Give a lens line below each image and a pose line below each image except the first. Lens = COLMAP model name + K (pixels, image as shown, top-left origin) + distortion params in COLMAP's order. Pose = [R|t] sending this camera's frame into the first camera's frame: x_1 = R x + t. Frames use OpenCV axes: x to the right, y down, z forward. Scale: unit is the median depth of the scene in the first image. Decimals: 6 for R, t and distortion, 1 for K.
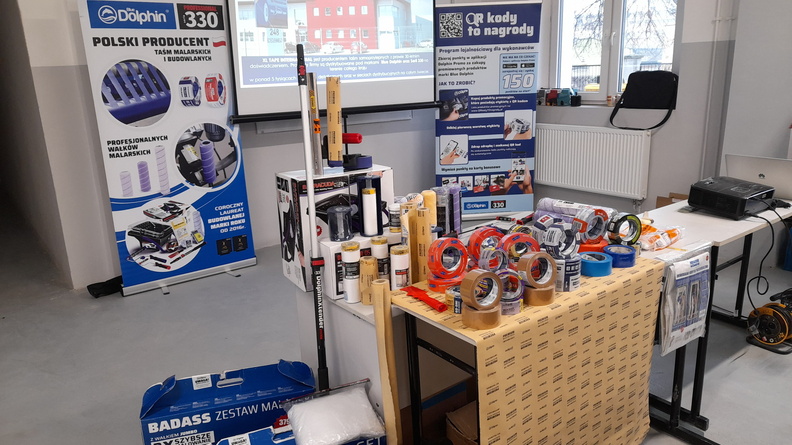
lens RADIAL K [[575.9, 0, 396.0], [0, 575.9, 222.5], [0, 0, 1]] dist [0.050634, -0.070376]
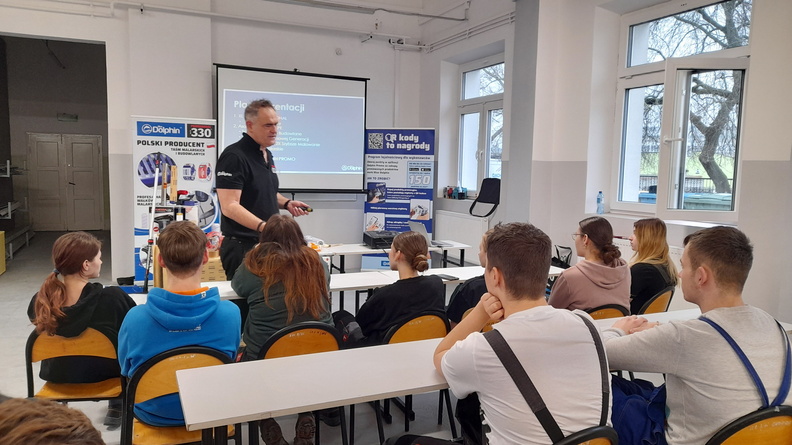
lens RADIAL K [[575.9, 0, 396.0], [0, 575.9, 222.5], [0, 0, 1]] dist [0.050634, -0.070376]
pose [[0.972815, 0.077586, -0.218199, 0.620317], [-0.111886, 0.982409, -0.149513, 0.109337], [0.202760, 0.169862, 0.964383, -0.505665]]
